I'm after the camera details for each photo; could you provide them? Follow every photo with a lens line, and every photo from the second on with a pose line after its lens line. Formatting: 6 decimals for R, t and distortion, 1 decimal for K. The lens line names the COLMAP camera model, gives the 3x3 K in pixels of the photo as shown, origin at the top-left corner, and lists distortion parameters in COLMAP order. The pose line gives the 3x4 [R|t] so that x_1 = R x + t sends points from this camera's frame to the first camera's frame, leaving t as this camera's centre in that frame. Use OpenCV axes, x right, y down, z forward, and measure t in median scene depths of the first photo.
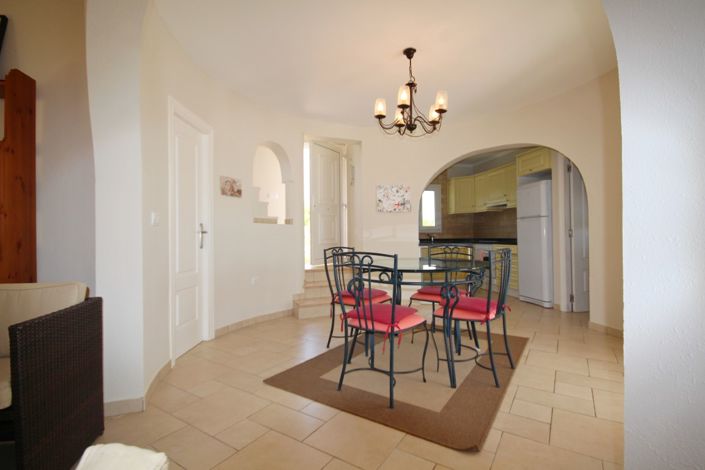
lens RADIAL K [[327.9, 0, 356.5], [0, 327.9, 234.6], [0, 0, 1]] dist [-0.002595, -0.000944]
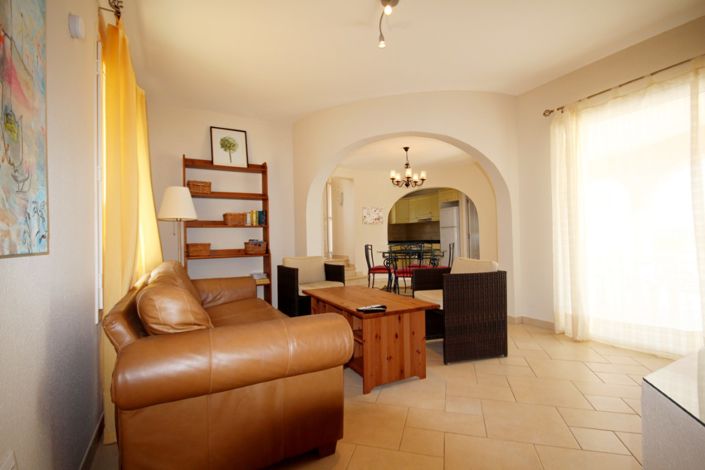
lens RADIAL K [[327.9, 0, 356.5], [0, 327.9, 234.6], [0, 0, 1]] dist [-0.002595, -0.000944]
pose [[0.953974, -0.005098, 0.299846, -0.493278], [0.009130, 0.999886, -0.012046, 0.002628], [-0.299750, 0.014229, 0.953912, -0.559731]]
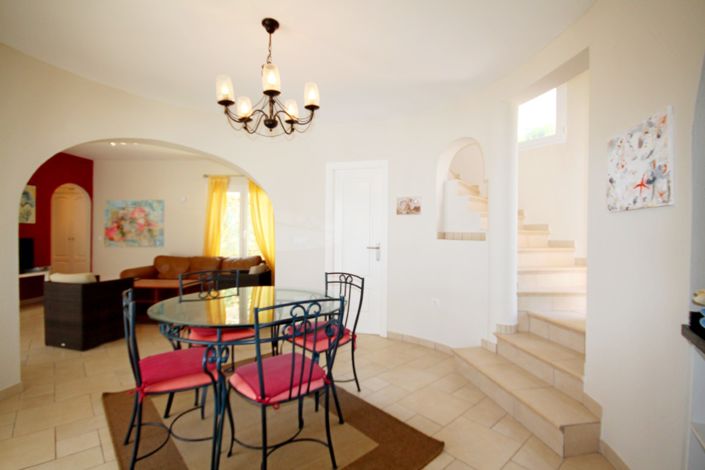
lens RADIAL K [[327.9, 0, 356.5], [0, 327.9, 234.6], [0, 0, 1]] dist [-0.002595, -0.000944]
pose [[-0.253000, 0.012403, -0.967387, 0.556445], [0.003362, 0.999923, 0.011941, -0.053302], [0.967460, -0.000231, -0.253022, 0.904168]]
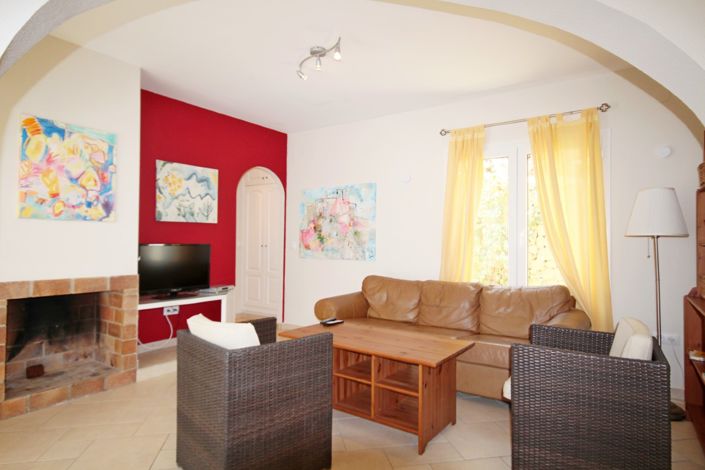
lens RADIAL K [[408.4, 0, 360.1], [0, 408.4, 235.0], [0, 0, 1]] dist [0.016237, 0.000481]
pose [[-0.715995, -0.006161, -0.698079, 0.157737], [0.004083, 0.999907, -0.013012, -0.038442], [0.698094, -0.012167, -0.715903, 0.459928]]
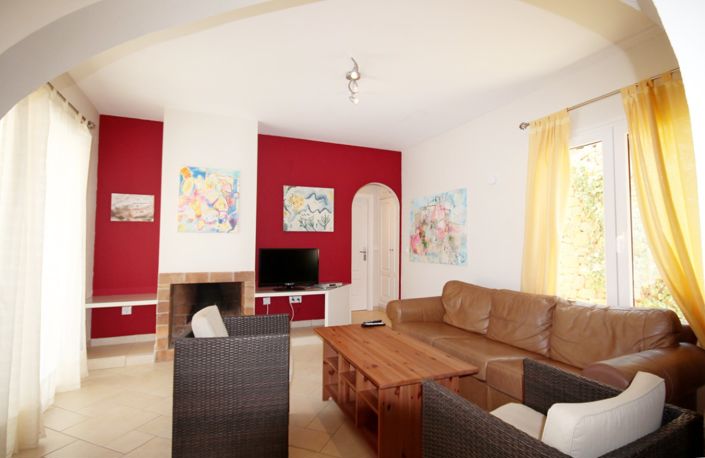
lens RADIAL K [[343.9, 0, 352.5], [0, 343.9, 229.0], [0, 0, 1]] dist [-0.001701, -0.000139]
pose [[-0.976756, -0.003509, -0.214326, -0.142388], [0.006599, 0.998900, -0.046430, -0.040958], [0.214253, -0.046765, -0.975658, 0.535023]]
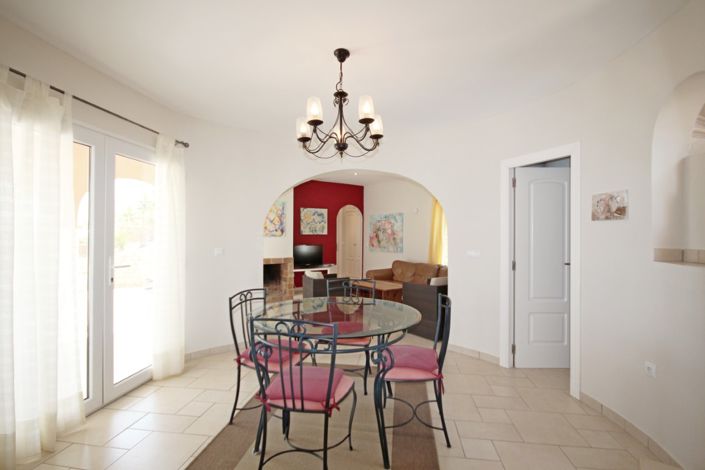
lens RADIAL K [[327.9, 0, 356.5], [0, 327.9, 234.6], [0, 0, 1]] dist [-0.002595, -0.000944]
pose [[-0.902133, 0.004889, -0.431430, 0.312926], [0.008384, 0.999946, -0.006199, -0.070807], [0.431376, -0.009210, -0.902125, 1.133727]]
